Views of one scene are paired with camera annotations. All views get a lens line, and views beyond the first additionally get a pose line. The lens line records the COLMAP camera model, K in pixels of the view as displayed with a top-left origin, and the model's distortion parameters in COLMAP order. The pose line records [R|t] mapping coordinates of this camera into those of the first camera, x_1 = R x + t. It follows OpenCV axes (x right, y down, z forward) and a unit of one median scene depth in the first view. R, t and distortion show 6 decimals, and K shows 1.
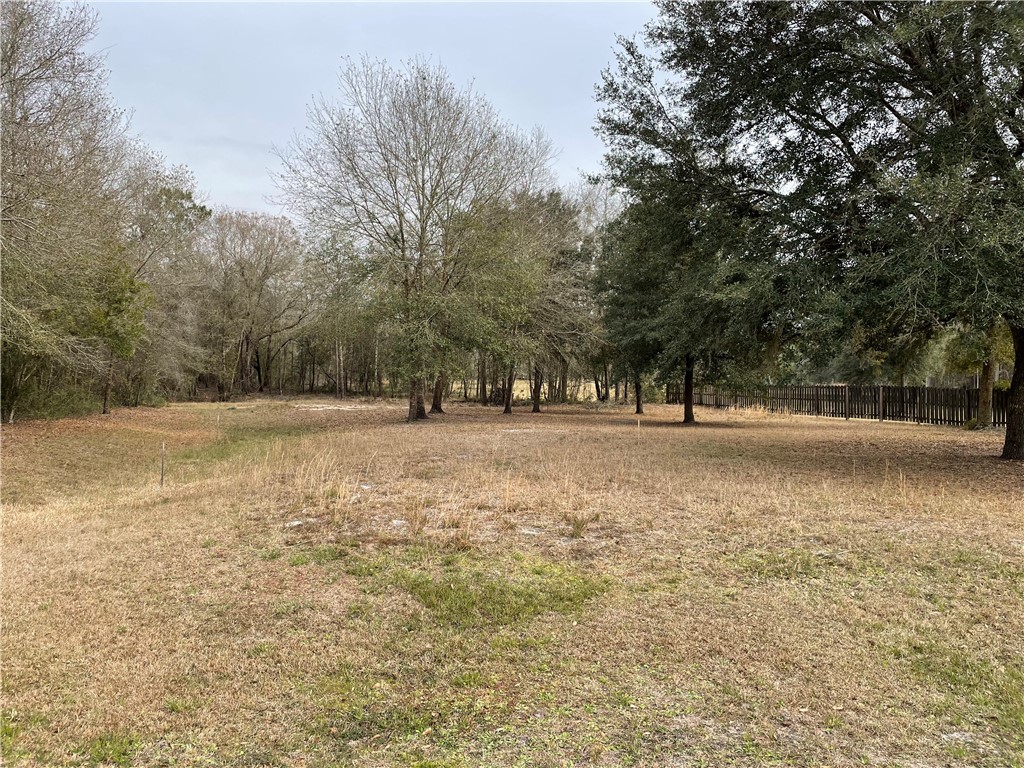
lens RADIAL K [[782.4, 0, 518.1], [0, 782.4, 383.1], [0, 0, 1]] dist [0.089945, -0.126214]
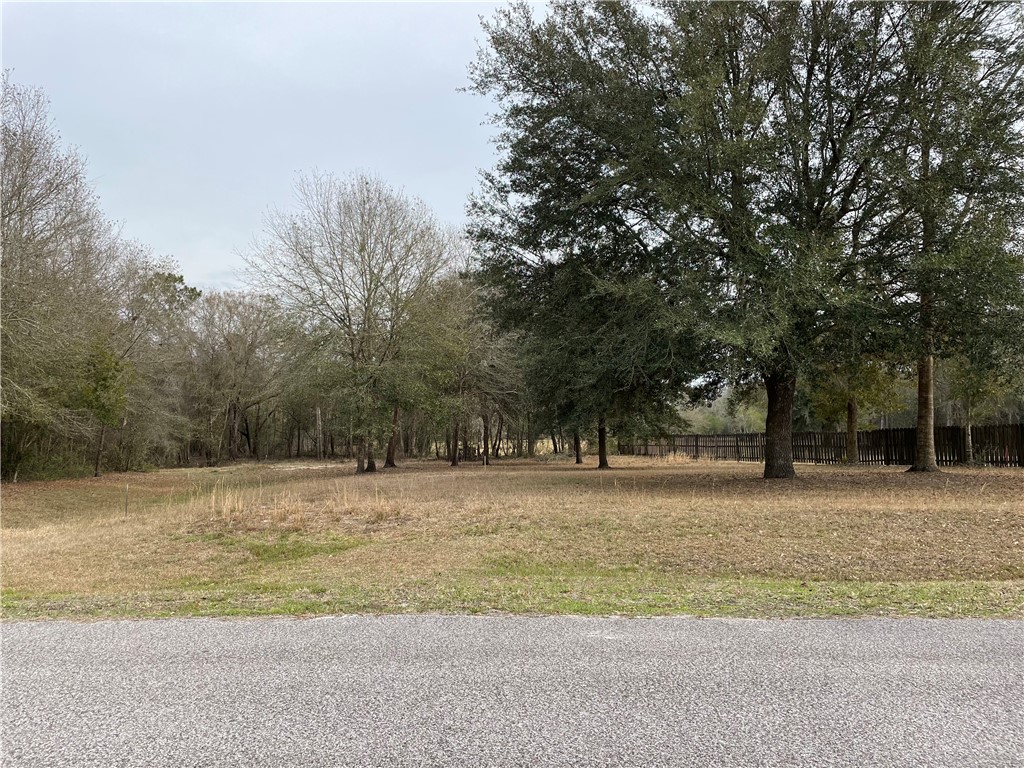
lens RADIAL K [[783.4, 0, 512.0], [0, 783.4, 384.0], [0, 0, 1]] dist [0.085078, -0.120480]
pose [[0.999489, -0.030784, -0.008602, 0.147908], [0.030030, 0.996565, -0.077172, 0.019549], [0.010948, 0.076874, 0.996981, -0.232765]]
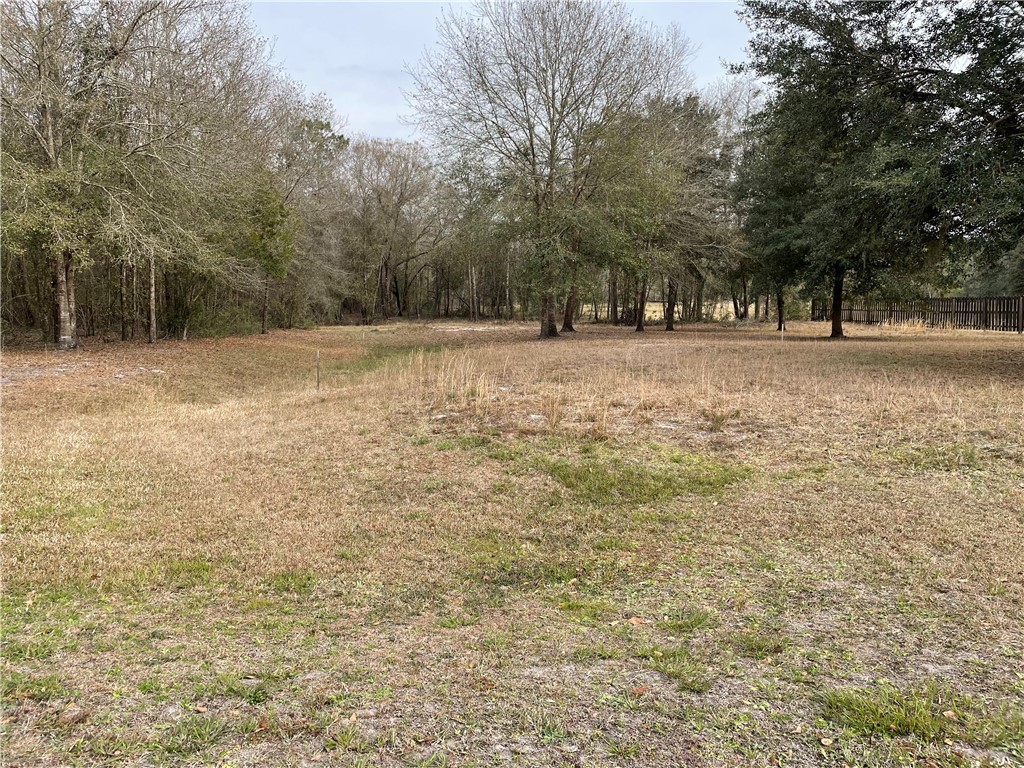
lens RADIAL K [[783.4, 0, 512.0], [0, 783.4, 384.0], [0, 0, 1]] dist [0.085078, -0.120480]
pose [[0.984970, 0.000847, -0.172726, -0.002794], [0.015758, 0.995378, 0.094738, 0.016024], [0.172008, -0.096036, 0.980403, -0.003338]]
